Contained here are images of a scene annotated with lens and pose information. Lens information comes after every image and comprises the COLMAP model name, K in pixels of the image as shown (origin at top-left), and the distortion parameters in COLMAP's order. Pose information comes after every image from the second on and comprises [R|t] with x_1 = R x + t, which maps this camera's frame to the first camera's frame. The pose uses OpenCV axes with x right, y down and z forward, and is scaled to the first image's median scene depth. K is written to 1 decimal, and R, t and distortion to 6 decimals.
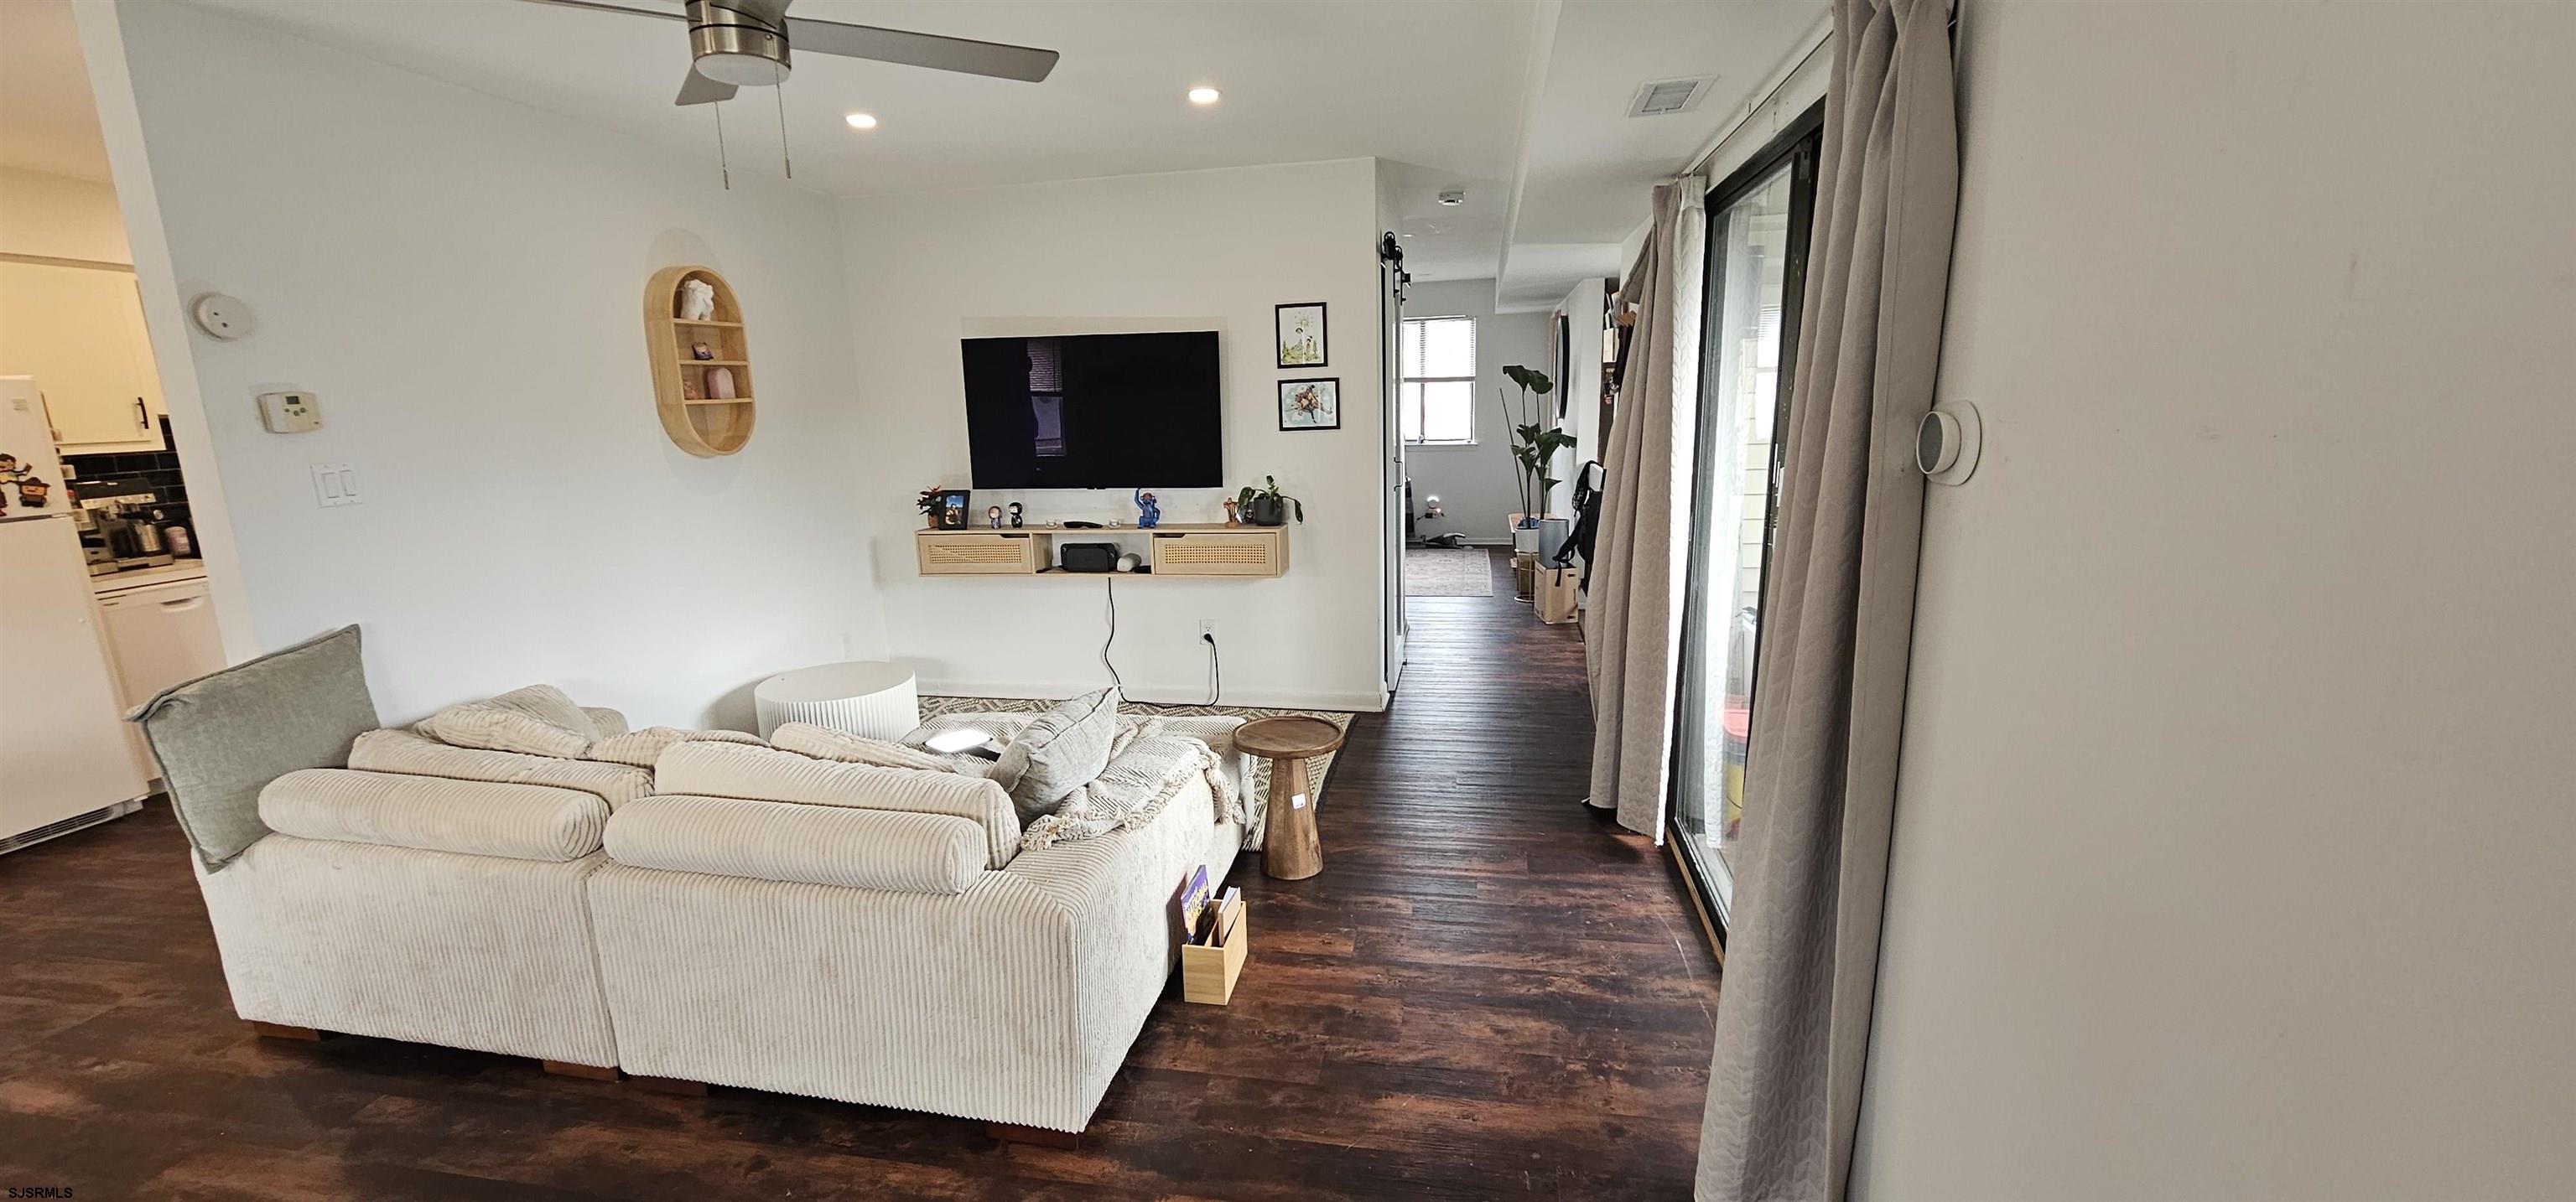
lens RADIAL K [[1061.6, 0, 1281.7], [0, 1061.6, 610.1], [0, 0, 1]] dist [-0.002687, 0.000874]
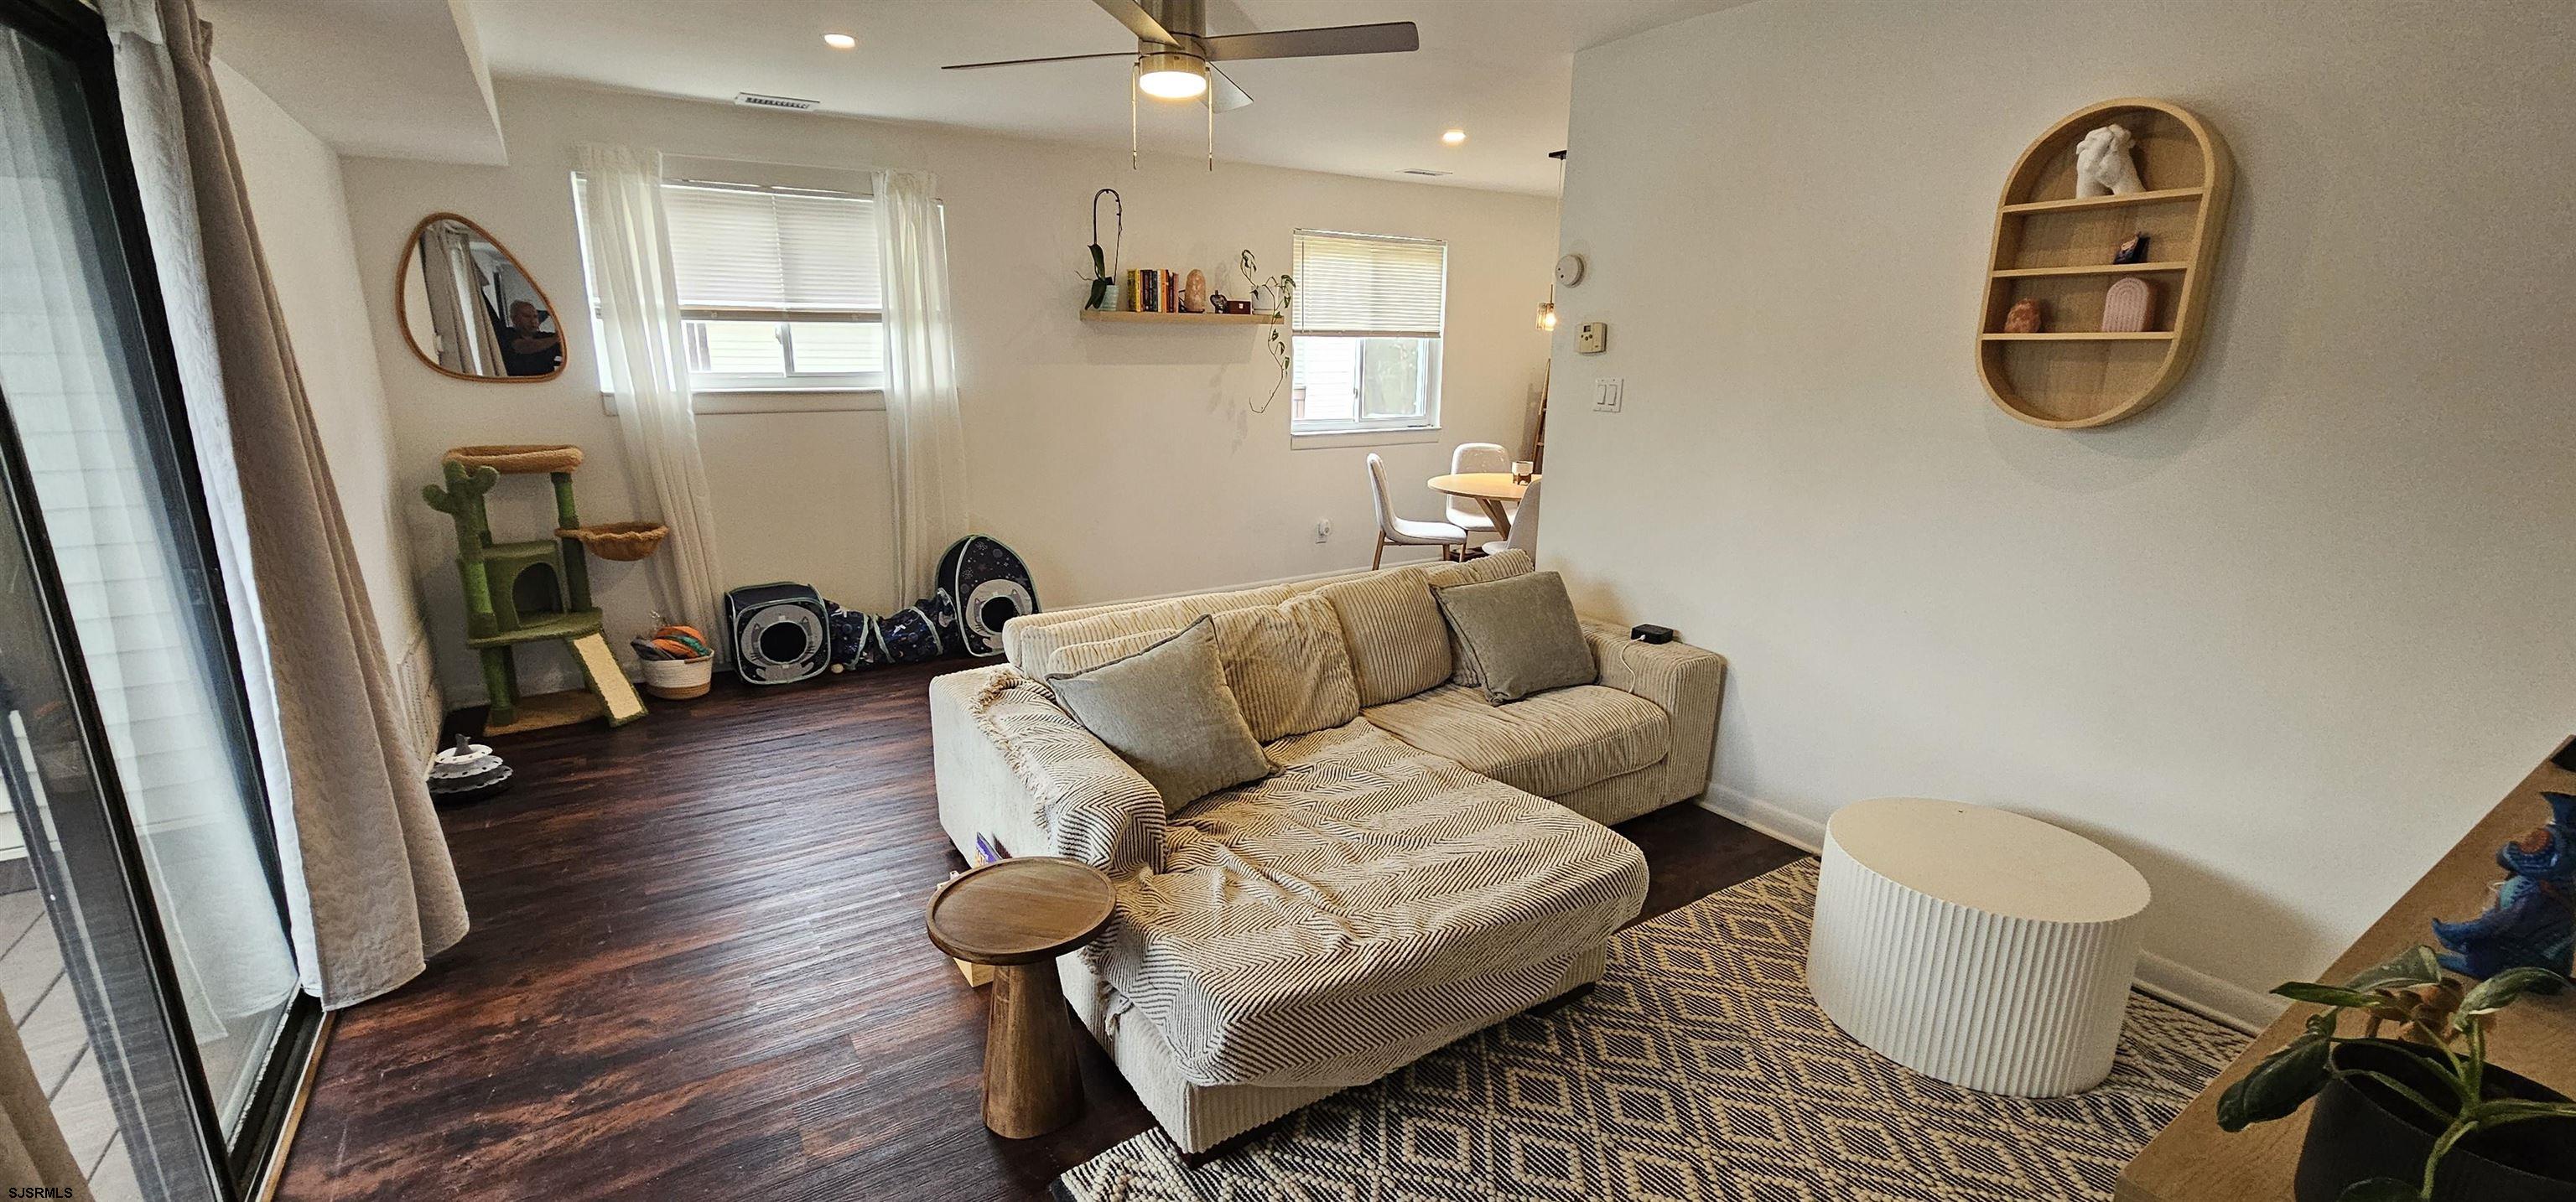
lens RADIAL K [[1061.6, 0, 1280.6], [0, 1061.6, 623.6], [0, 0, 1]] dist [-0.002687, 0.000874]
pose [[-0.727070, 0.188224, -0.660258, 0.321124], [-0.136950, 0.902599, 0.408117, -0.357662], [0.672766, 0.387152, -0.630475, 1.704890]]
